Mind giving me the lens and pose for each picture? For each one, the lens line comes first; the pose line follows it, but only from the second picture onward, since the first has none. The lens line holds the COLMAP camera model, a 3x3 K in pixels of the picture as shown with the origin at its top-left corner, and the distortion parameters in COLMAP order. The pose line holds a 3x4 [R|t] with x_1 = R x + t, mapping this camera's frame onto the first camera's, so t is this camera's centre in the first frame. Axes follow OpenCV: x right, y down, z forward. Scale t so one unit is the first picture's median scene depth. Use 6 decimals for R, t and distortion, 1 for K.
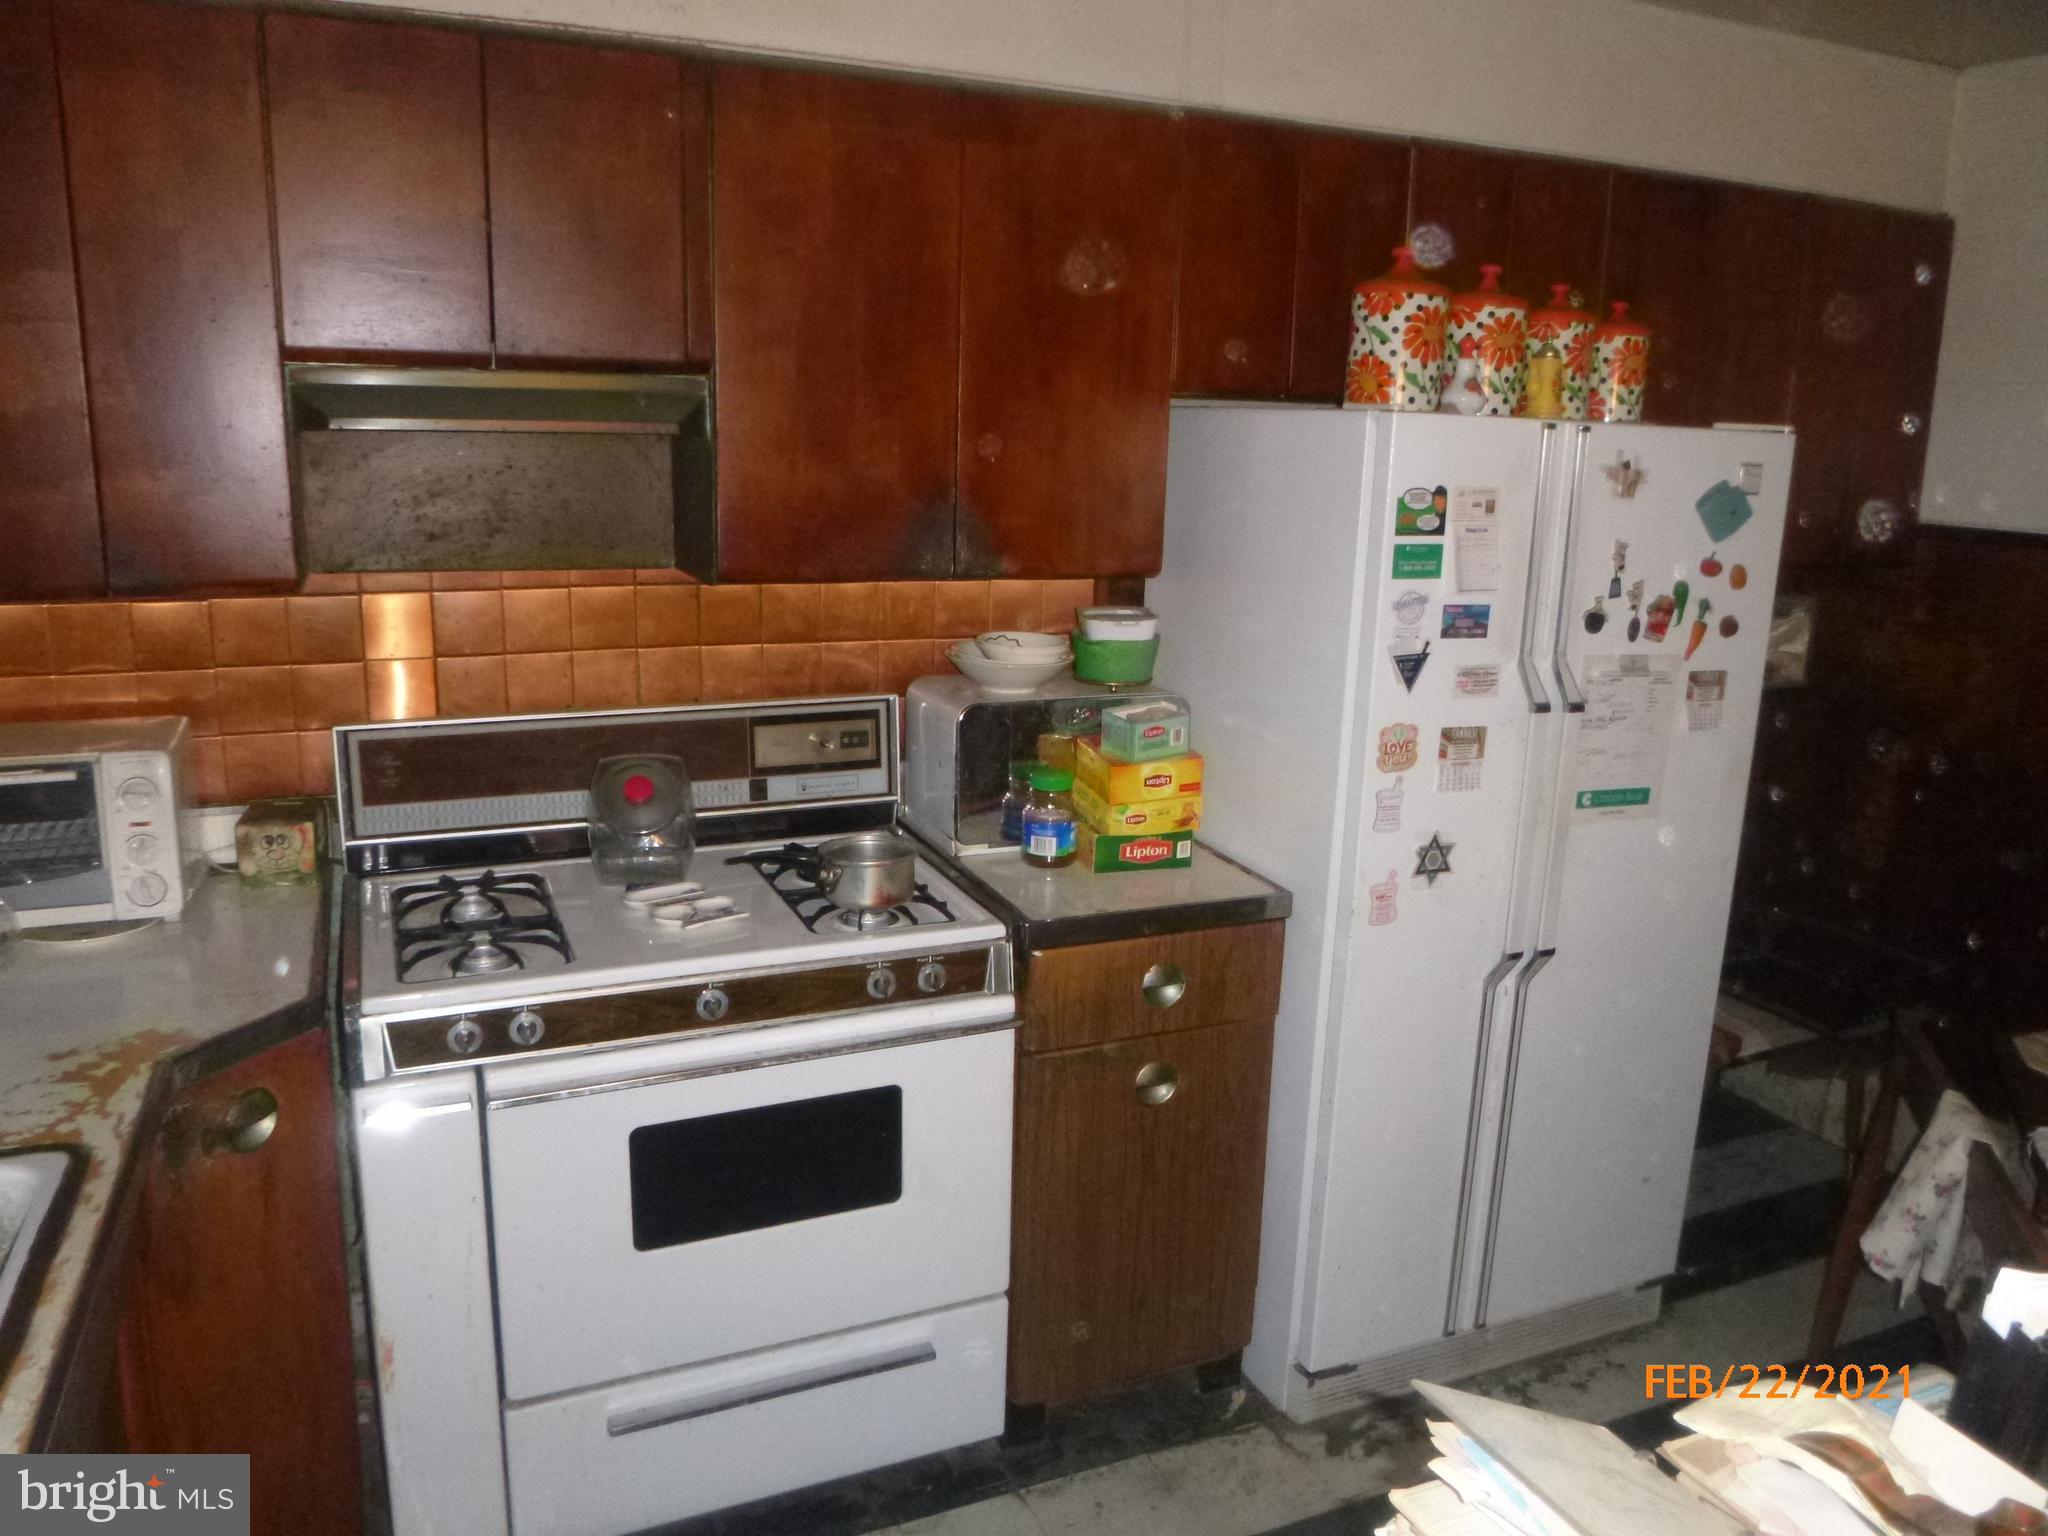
lens RADIAL K [[1516.1, 0, 1054.5], [0, 1516.1, 755.2], [0, 0, 1]] dist [-0.028692, -0.004693]
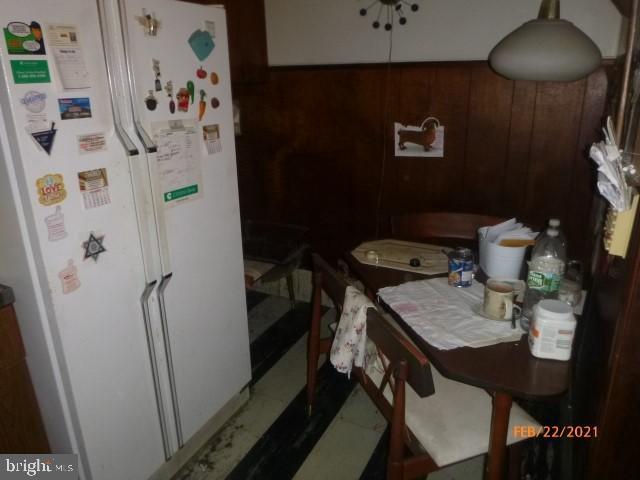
lens RADIAL K [[473.8, 0, 329.5], [0, 473.8, 236.0], [0, 0, 1]] dist [-0.028692, -0.004693]
pose [[0.769780, -0.250402, 0.587144, 0.149605], [0.177653, 0.967543, 0.179719, 0.006355], [-0.613089, -0.034037, 0.789280, 0.413185]]
